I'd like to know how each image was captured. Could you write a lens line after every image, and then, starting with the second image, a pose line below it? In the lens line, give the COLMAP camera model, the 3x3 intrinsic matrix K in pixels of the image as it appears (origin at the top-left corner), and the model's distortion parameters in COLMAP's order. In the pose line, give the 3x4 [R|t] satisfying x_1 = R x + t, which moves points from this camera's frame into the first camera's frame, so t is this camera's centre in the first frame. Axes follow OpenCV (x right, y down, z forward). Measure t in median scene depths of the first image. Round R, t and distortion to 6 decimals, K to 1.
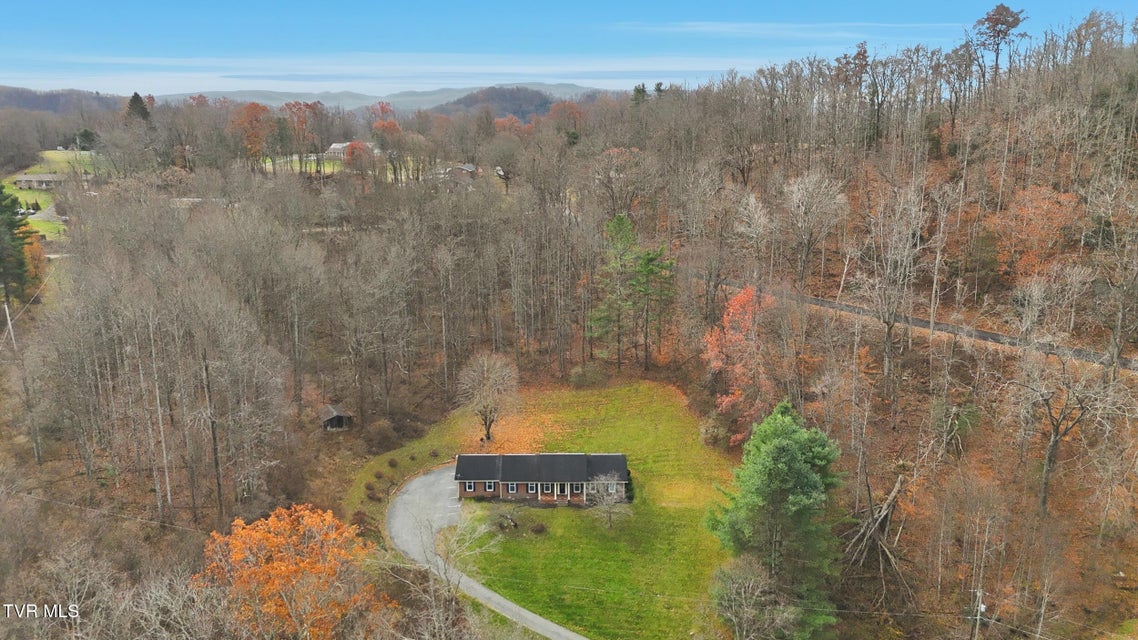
lens RADIAL K [[827.7, 0, 569.0], [0, 827.7, 320.0], [0, 0, 1]] dist [0.095529, -0.094909]
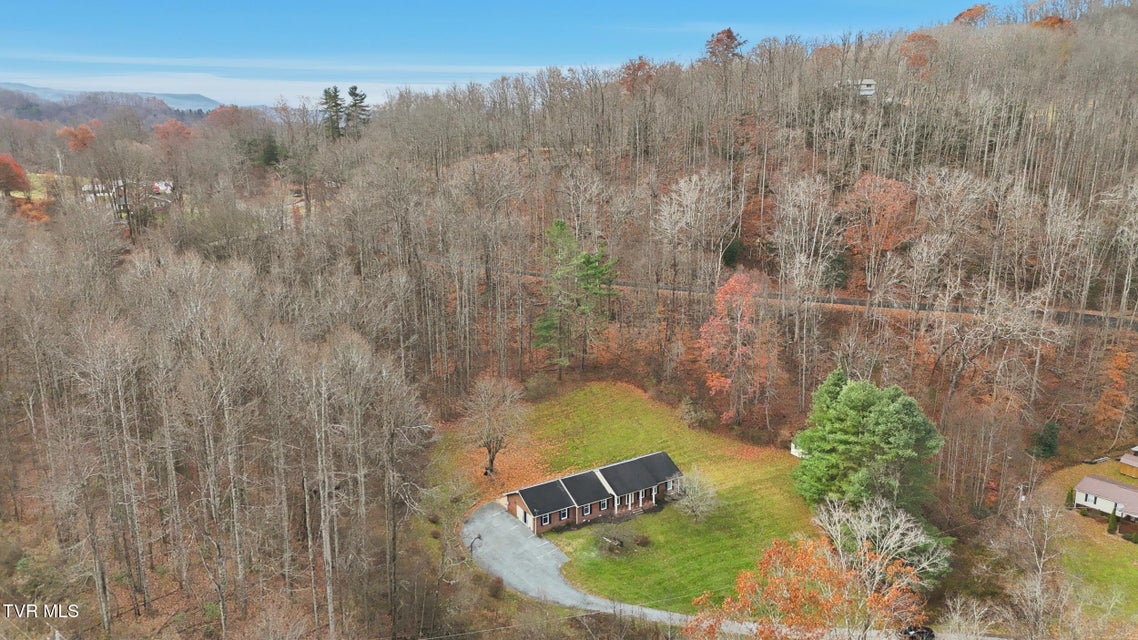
lens RADIAL K [[827.7, 0, 569.0], [0, 827.7, 320.0], [0, 0, 1]] dist [0.095529, -0.094909]
pose [[0.840773, -0.122047, 0.527451, -0.558090], [0.127693, 0.991476, 0.025871, -0.038716], [-0.526113, 0.045600, 0.849191, 0.197793]]
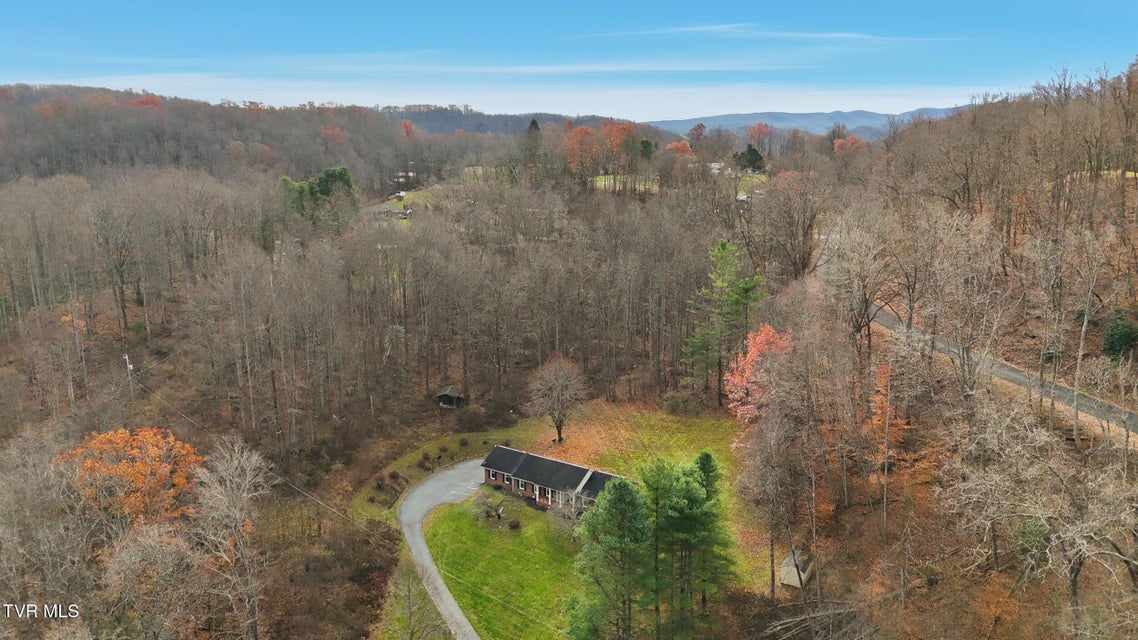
lens RADIAL K [[827.7, 0, 569.0], [0, 827.7, 320.0], [0, 0, 1]] dist [0.095529, -0.094909]
pose [[0.834075, 0.118650, -0.538740, 0.533181], [-0.131296, 0.991229, 0.015034, -0.032037], [0.535799, 0.058195, 0.842338, 0.120193]]
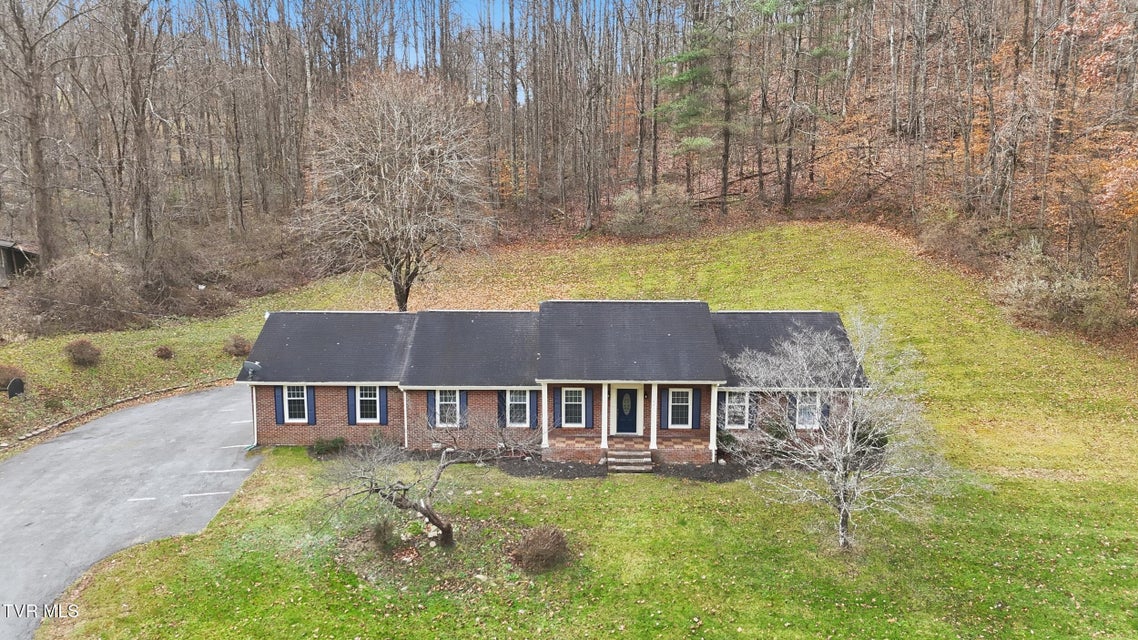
lens RADIAL K [[827.7, 0, 569.0], [0, 827.7, 320.0], [0, 0, 1]] dist [0.095529, -0.094909]
pose [[0.999933, 0.008822, 0.007461, -0.029900], [-0.008262, 0.997370, -0.072002, 0.191417], [-0.008077, 0.071936, 0.997377, 0.719744]]
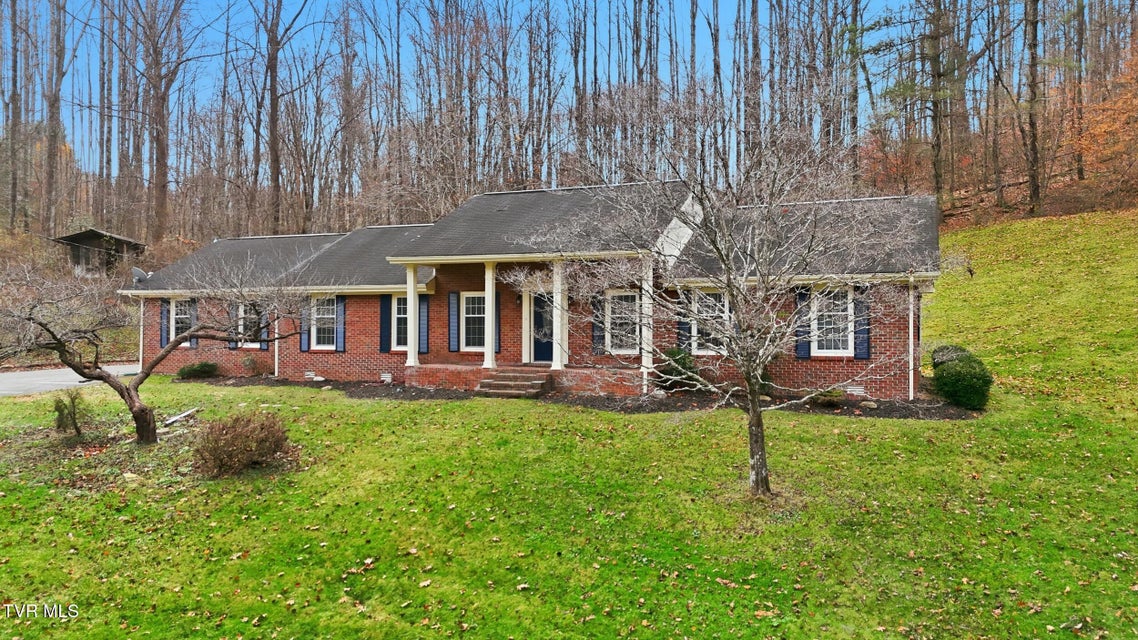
lens RADIAL K [[827.7, 0, 569.0], [0, 827.7, 320.0], [0, 0, 1]] dist [0.095529, -0.094909]
pose [[0.925978, 0.006544, -0.377520, 0.065350], [-0.100611, 0.967977, -0.229997, 0.241752], [0.363925, 0.250955, 0.896984, 0.836314]]
